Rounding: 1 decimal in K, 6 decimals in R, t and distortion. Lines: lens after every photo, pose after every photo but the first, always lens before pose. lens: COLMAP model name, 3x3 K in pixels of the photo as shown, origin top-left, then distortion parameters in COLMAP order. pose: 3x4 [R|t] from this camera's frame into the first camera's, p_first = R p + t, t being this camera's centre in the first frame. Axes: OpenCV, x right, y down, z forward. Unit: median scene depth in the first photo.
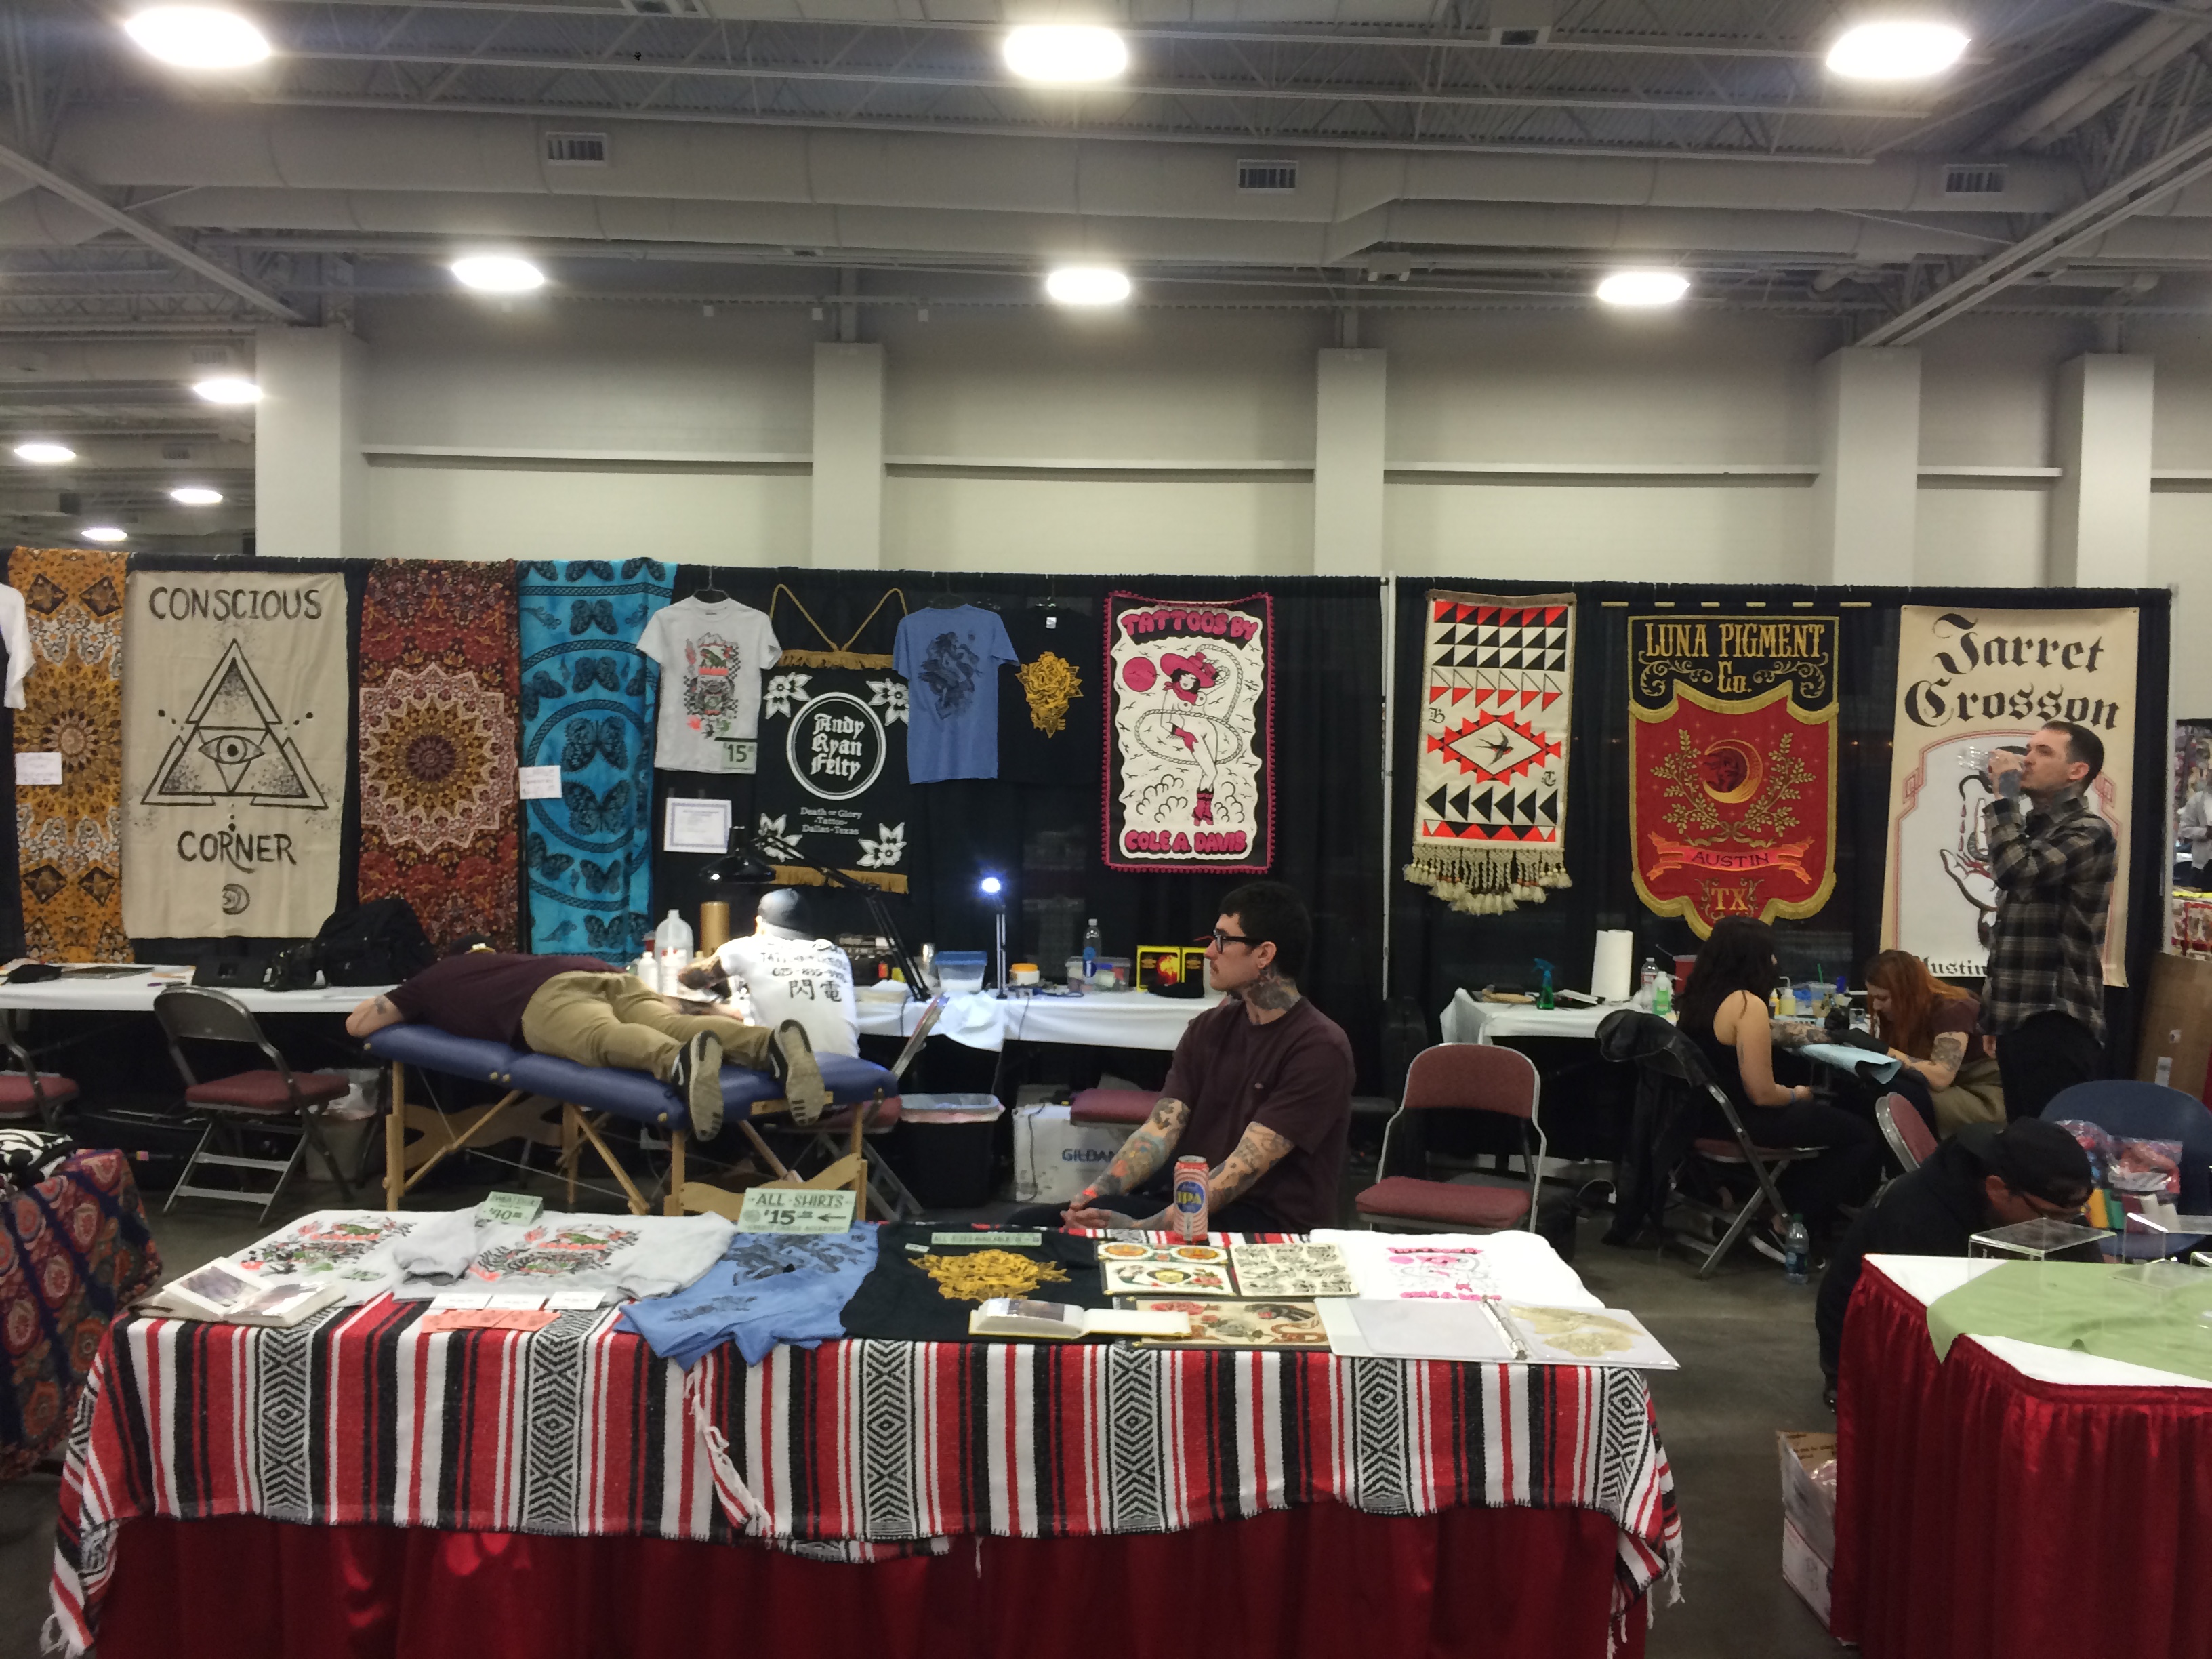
lens RADIAL K [[1893.1, 0, 1106.0], [0, 1893.1, 829.5], [0, 0, 1]] dist [0.073773, -0.077714]
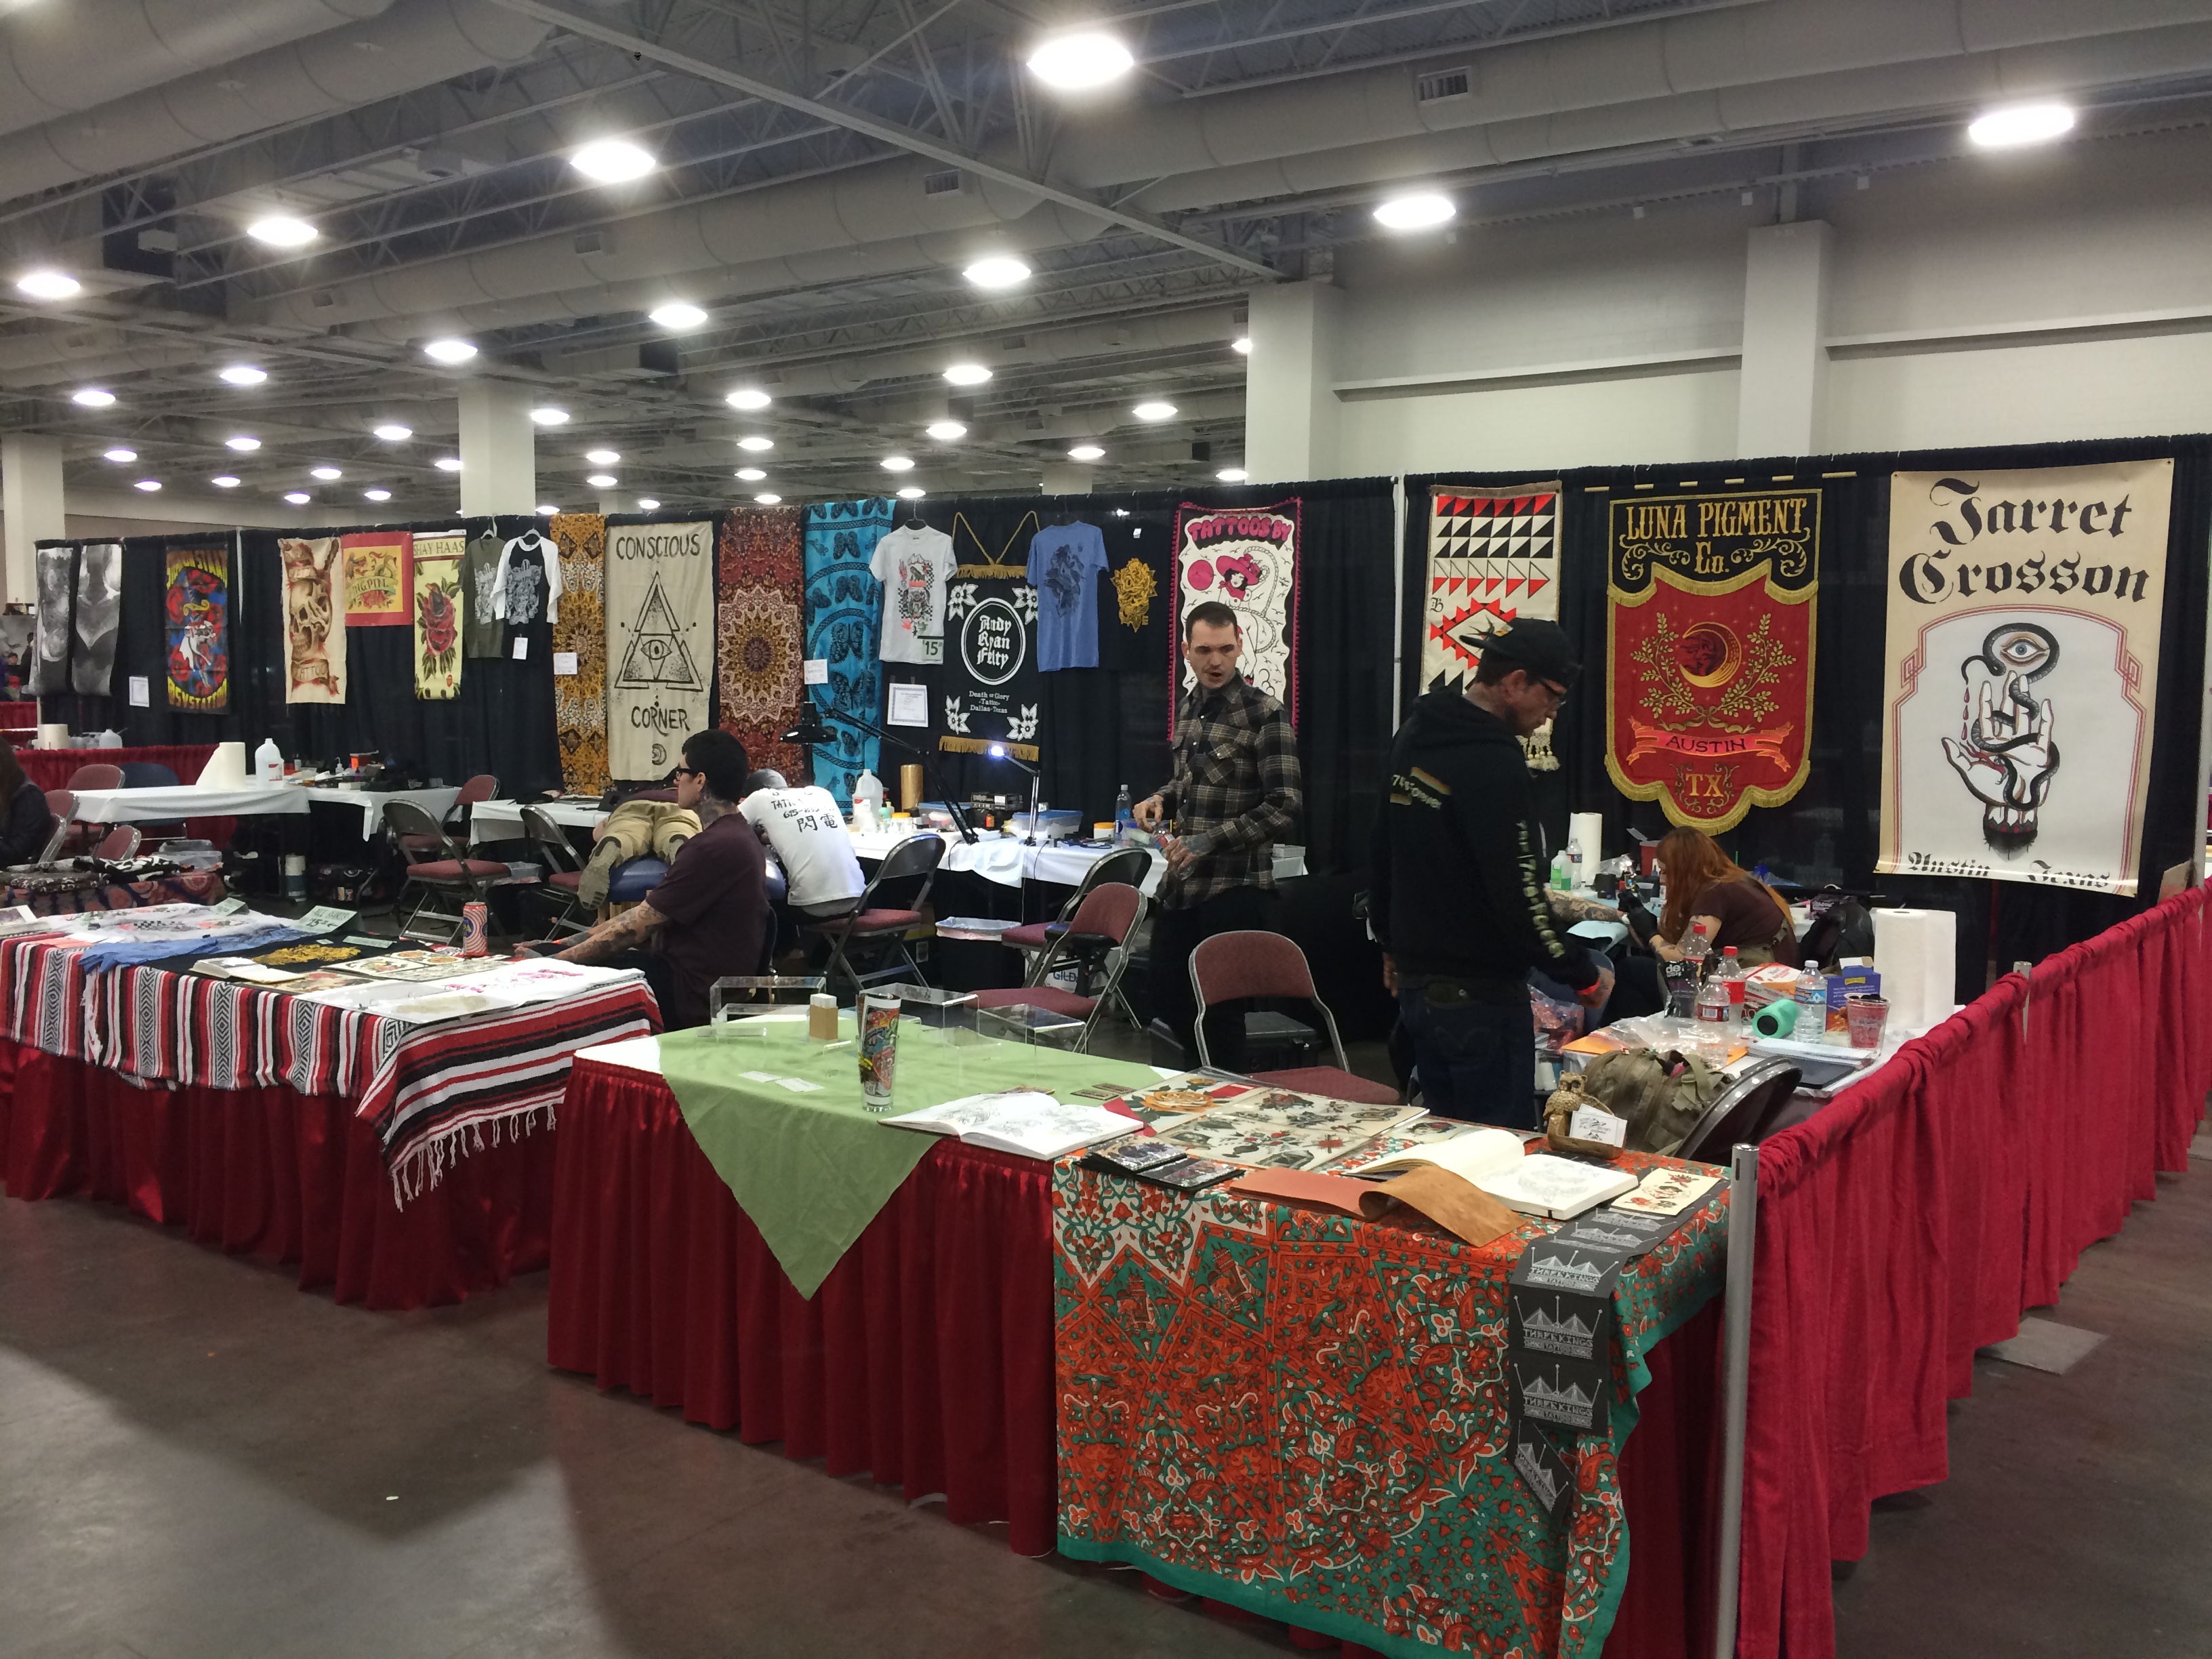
lens RADIAL K [[1893.1, 0, 1106.0], [0, 1893.1, 829.5], [0, 0, 1]] dist [0.073773, -0.077714]
pose [[0.824909, 0.042759, -0.563646, 0.626677], [-0.015856, 0.998493, 0.052541, 0.012567], [0.565043, -0.034404, 0.824344, 0.015475]]
